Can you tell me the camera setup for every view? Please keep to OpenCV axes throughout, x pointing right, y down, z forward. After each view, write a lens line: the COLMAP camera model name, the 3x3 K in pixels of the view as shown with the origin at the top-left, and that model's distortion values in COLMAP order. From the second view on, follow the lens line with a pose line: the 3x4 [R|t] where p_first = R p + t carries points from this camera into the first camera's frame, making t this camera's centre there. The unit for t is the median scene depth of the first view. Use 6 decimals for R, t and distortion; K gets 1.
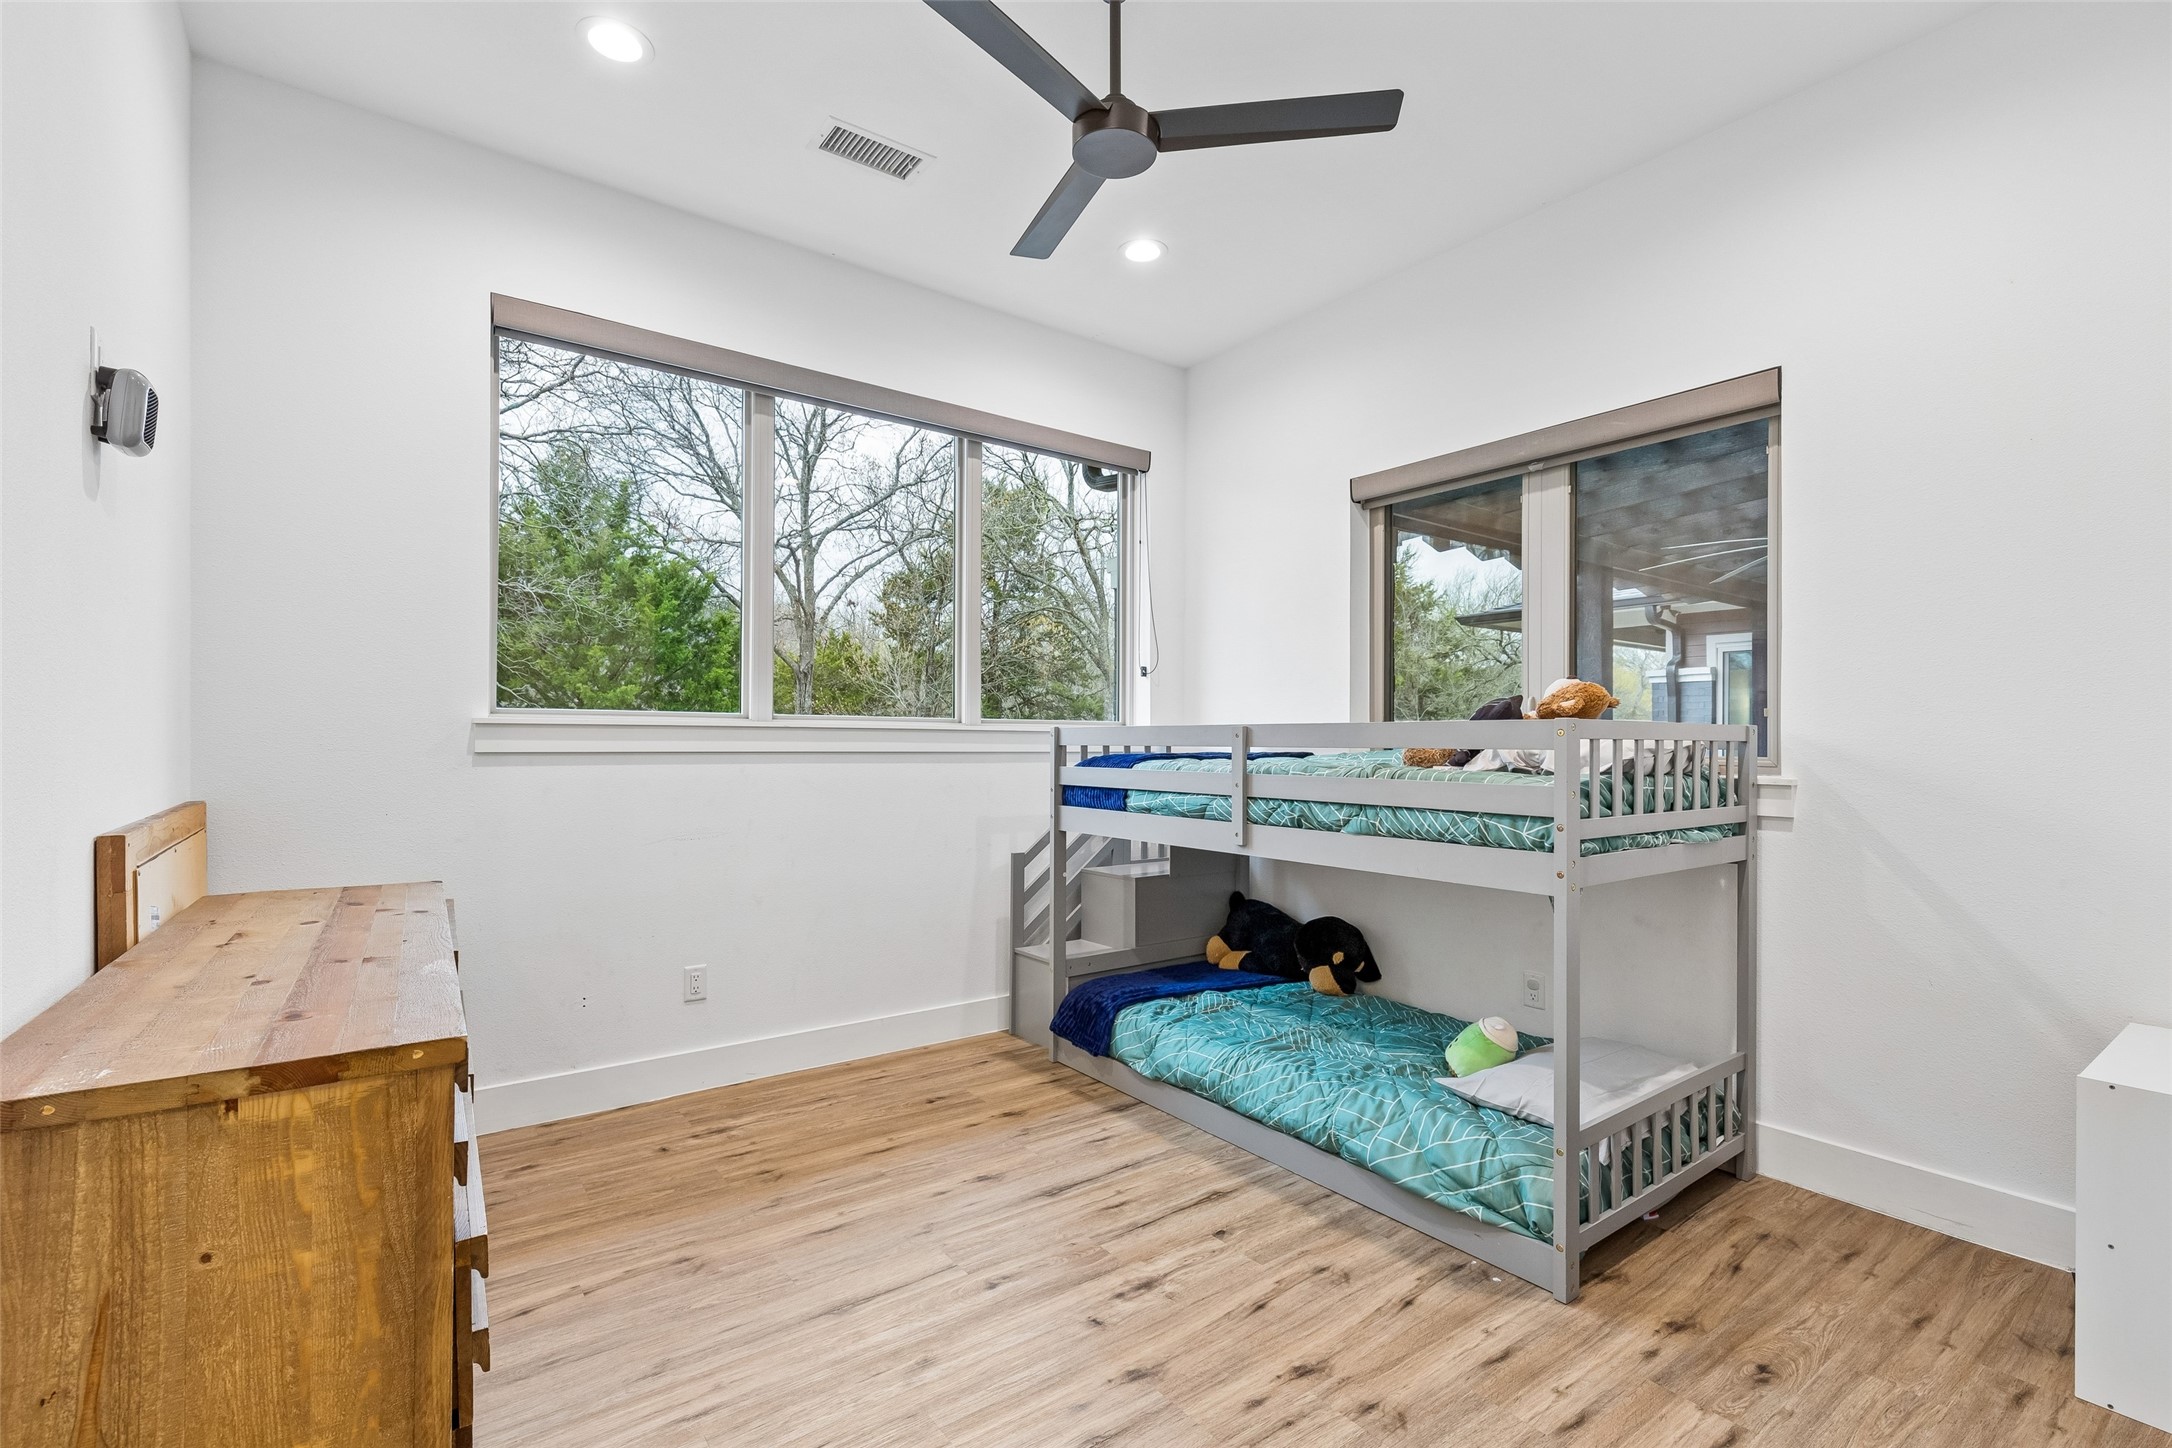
lens RADIAL K [[967.0, 0, 1091.6], [0, 967.0, 736.0], [0, 0, 1]] dist [-0.000586, -0.000062]
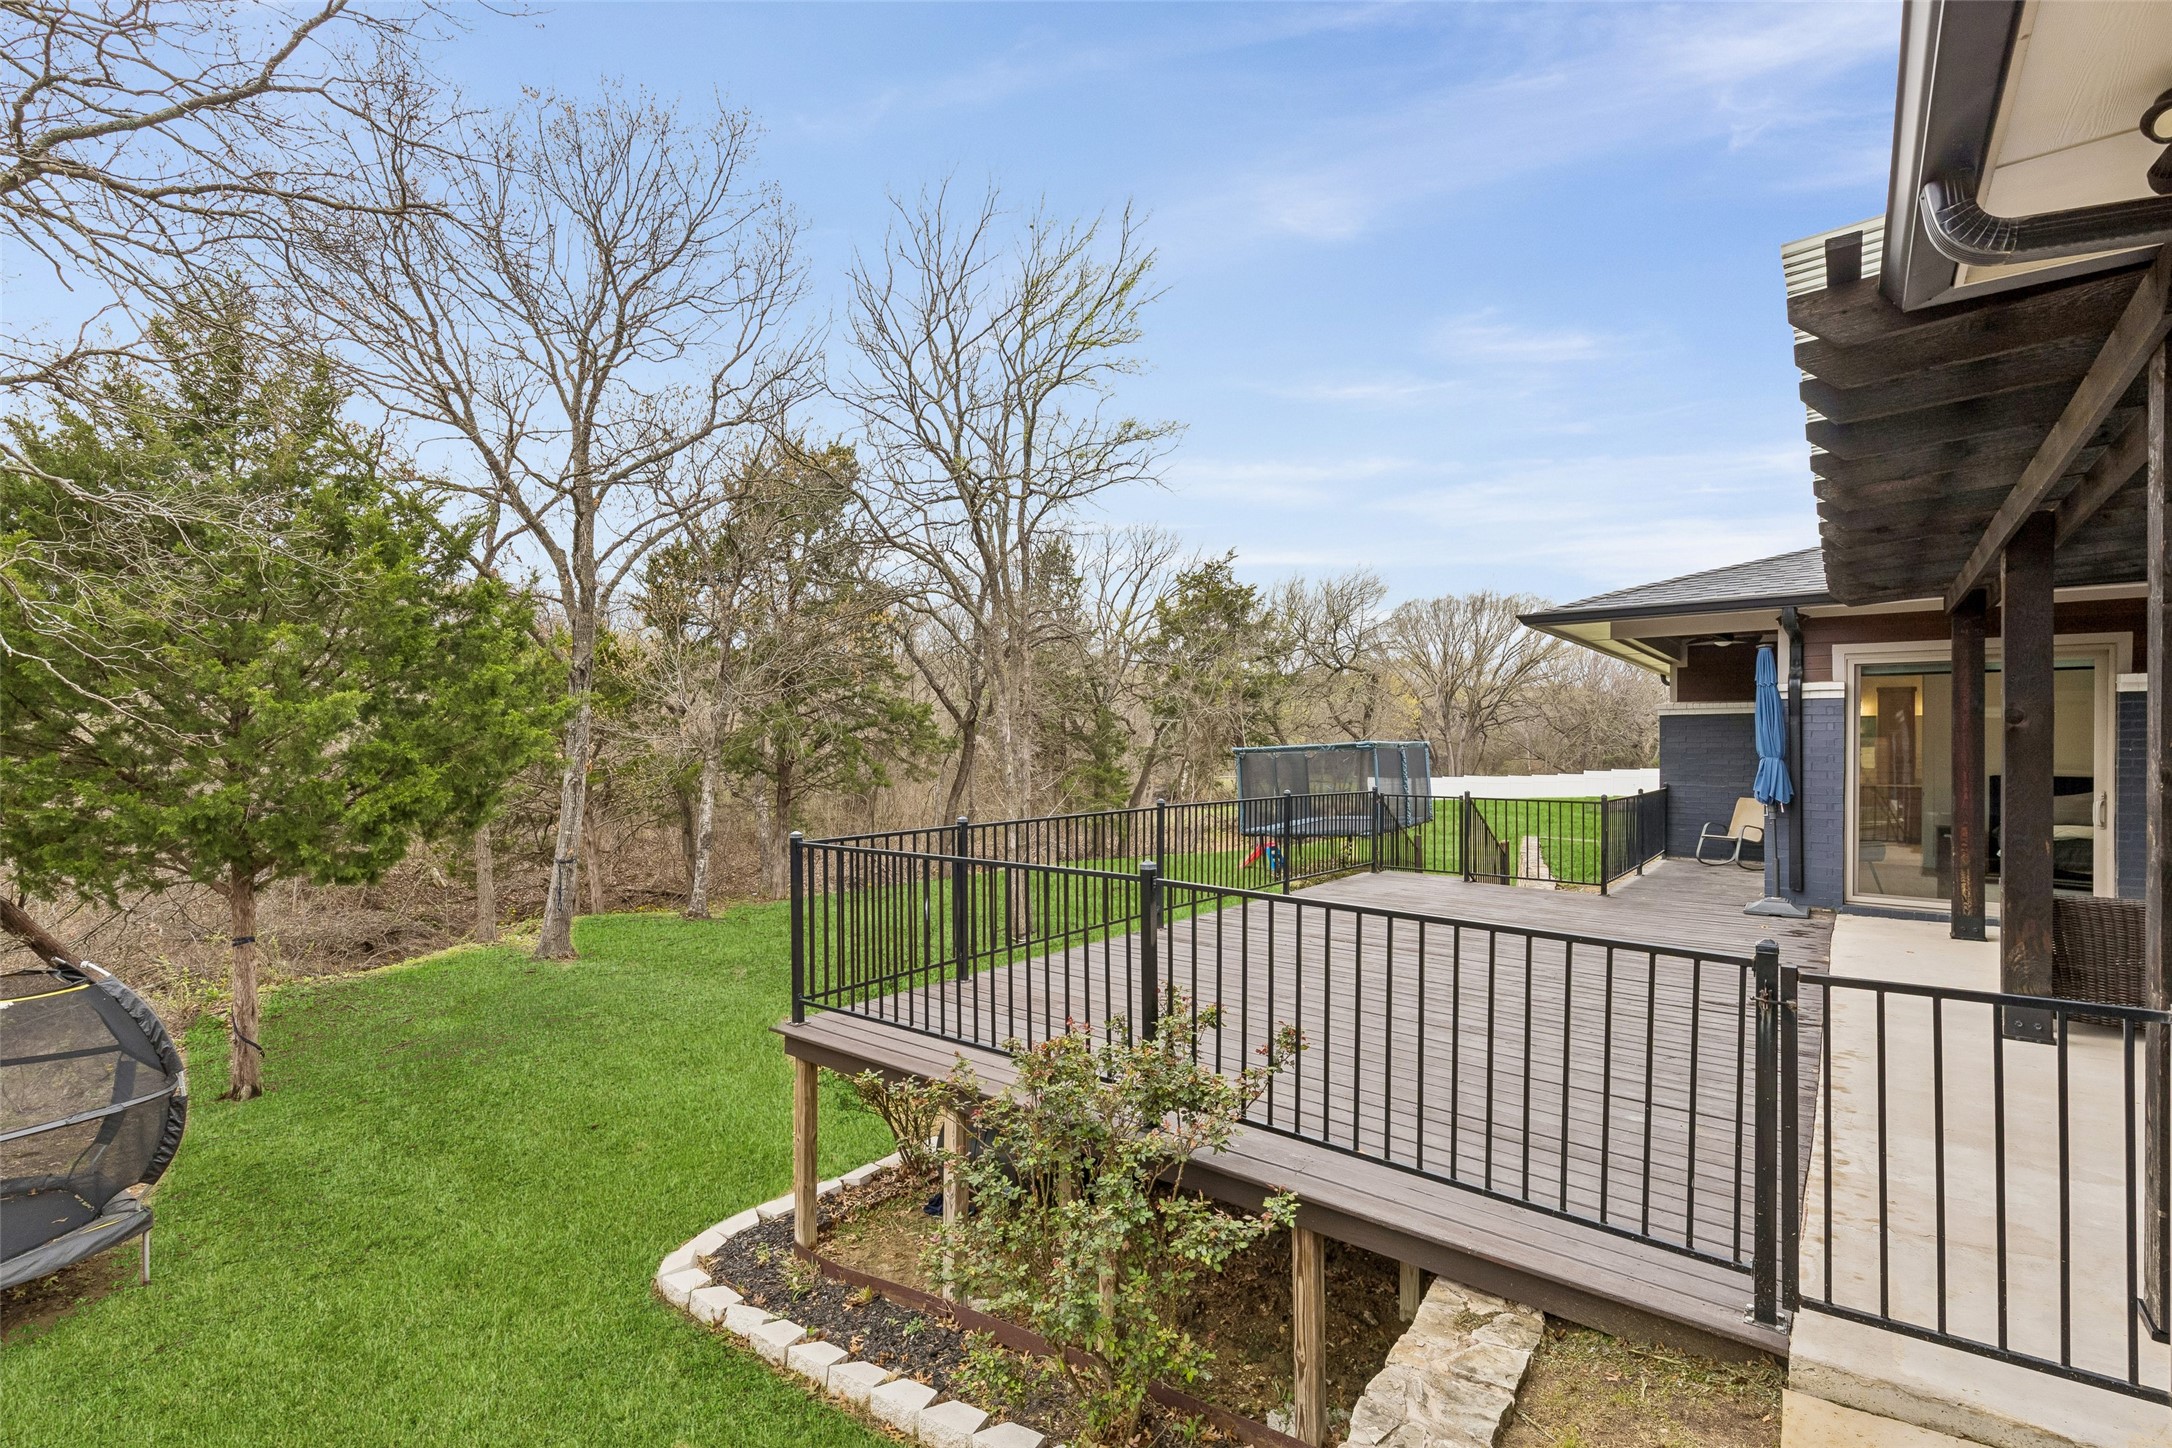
lens RADIAL K [[970.5, 0, 1084.0], [0, 970.5, 744.7], [0, 0, 1]] dist [-0.000341, 0.000125]
pose [[0.964796, -0.006661, 0.262916, -0.146328], [0.004117, 0.999939, 0.010227, -0.017514], [-0.262968, -0.008785, 0.964765, 0.224948]]
